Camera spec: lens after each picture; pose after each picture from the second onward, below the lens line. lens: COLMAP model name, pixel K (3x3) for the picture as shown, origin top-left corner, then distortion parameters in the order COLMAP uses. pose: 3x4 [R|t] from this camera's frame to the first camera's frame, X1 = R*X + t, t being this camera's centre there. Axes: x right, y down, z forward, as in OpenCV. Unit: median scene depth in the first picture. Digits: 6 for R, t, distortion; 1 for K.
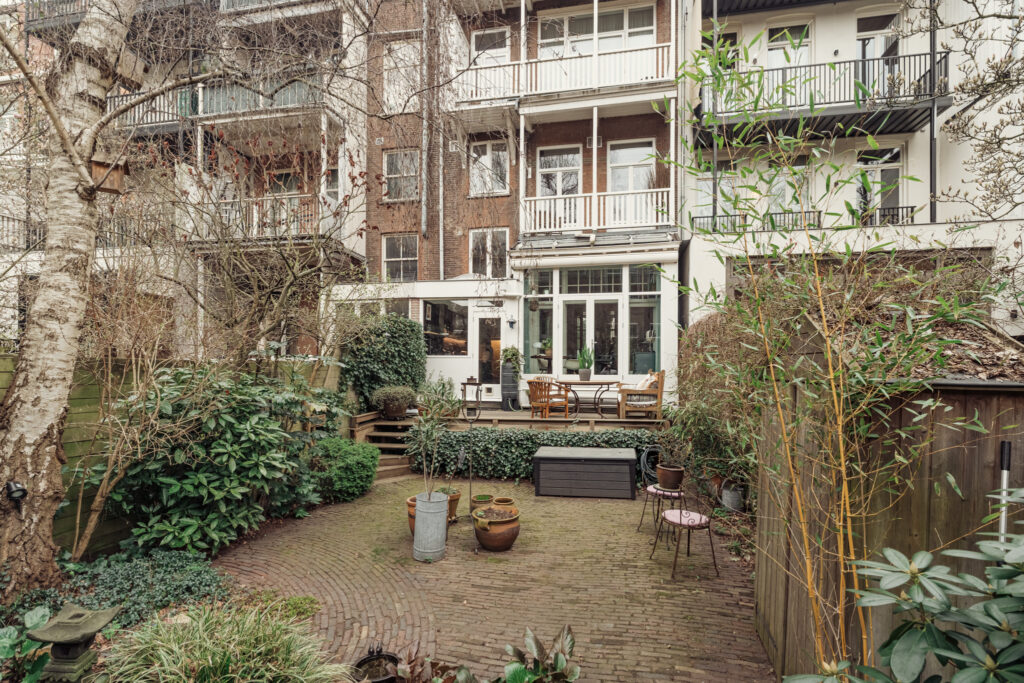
lens RADIAL K [[462.0, 0, 513.0], [0, 462.0, 349.2], [0, 0, 1]] dist [-0.001963, 0.000315]
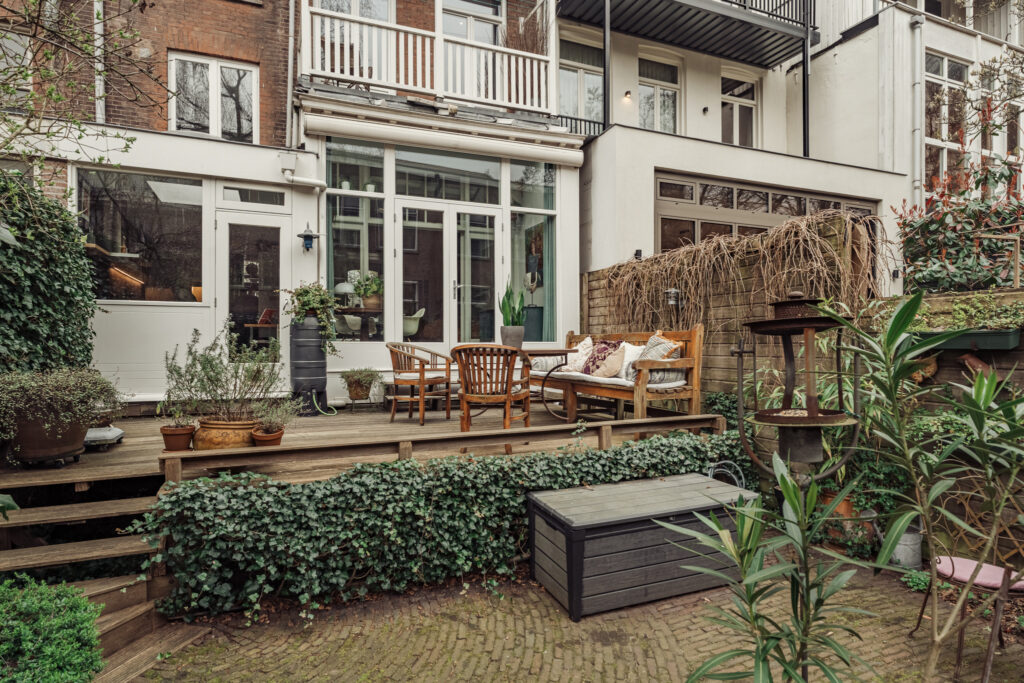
lens RADIAL K [[578.9, 0, 512.0], [0, 578.9, 341.5], [0, 0, 1]] dist [-0.001937, -0.000547]
pose [[0.835370, -0.000484, 0.549688, -0.162116], [-0.016875, 0.999506, 0.026524, 0.033450], [-0.549429, -0.031433, 0.834949, 0.355562]]
